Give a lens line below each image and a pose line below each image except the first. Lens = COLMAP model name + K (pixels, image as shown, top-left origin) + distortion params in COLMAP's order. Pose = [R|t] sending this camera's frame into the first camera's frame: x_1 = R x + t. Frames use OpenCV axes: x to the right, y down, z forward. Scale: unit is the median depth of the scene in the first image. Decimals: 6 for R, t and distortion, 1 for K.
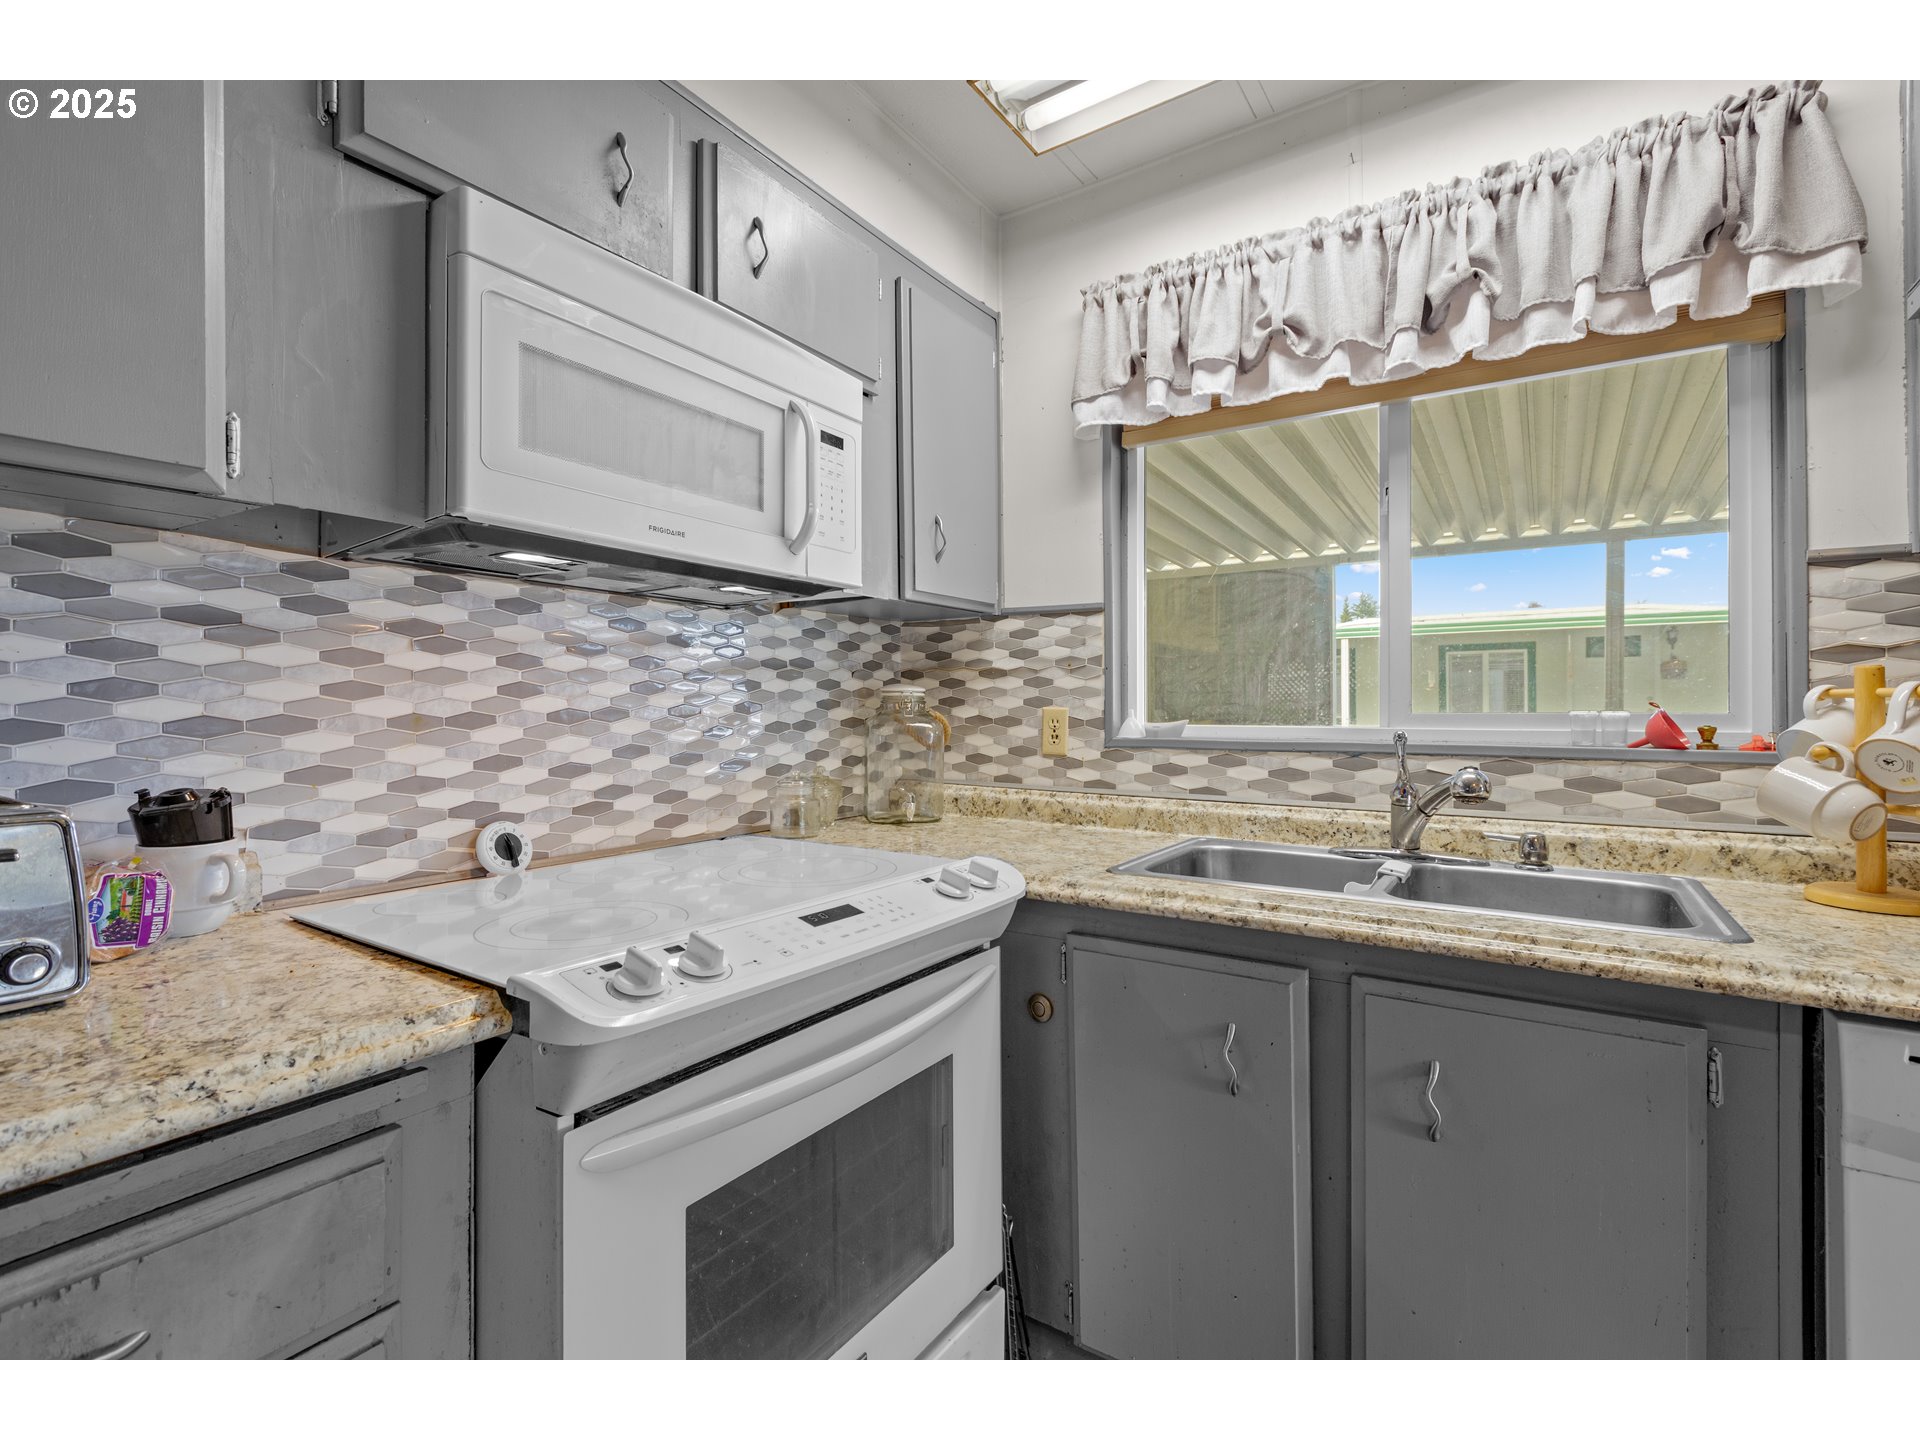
lens RADIAL K [[920.8, 0, 945.0], [0, 920.8, 702.3], [0, 0, 1]] dist [0.002447, -0.001340]
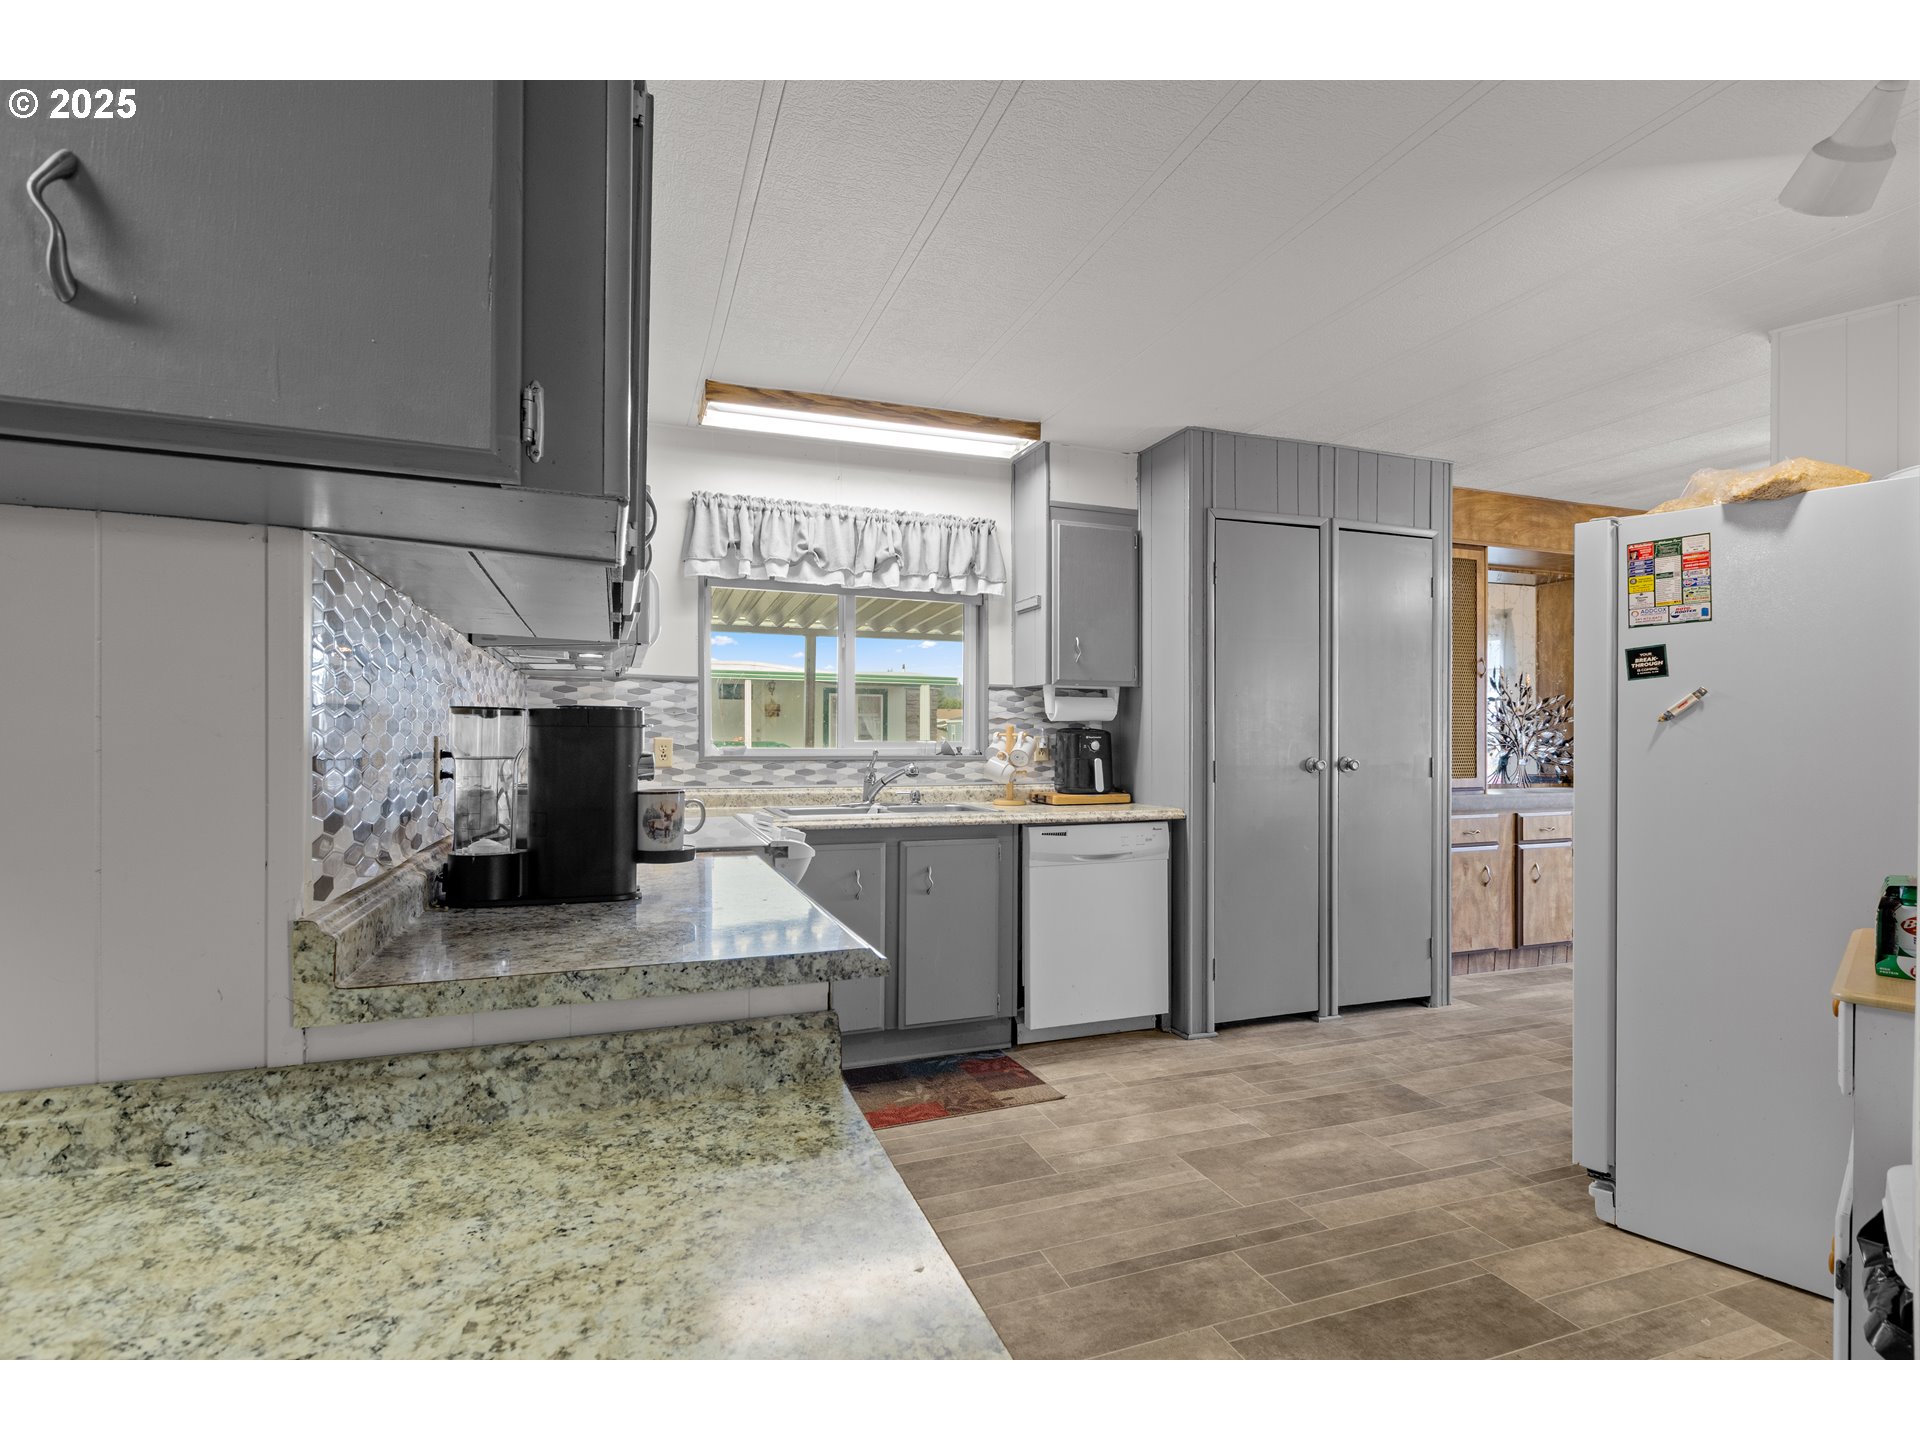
lens RADIAL K [[956.4, 0, 960.0], [0, 956.4, 720.0], [0, 0, 1]] dist [0.001770, -0.000163]
pose [[0.595940, 0.018337, 0.802820, -1.190036], [-0.009648, 0.999831, -0.015676, -0.005939], [-0.802971, 0.001596, 0.596016, -0.547369]]
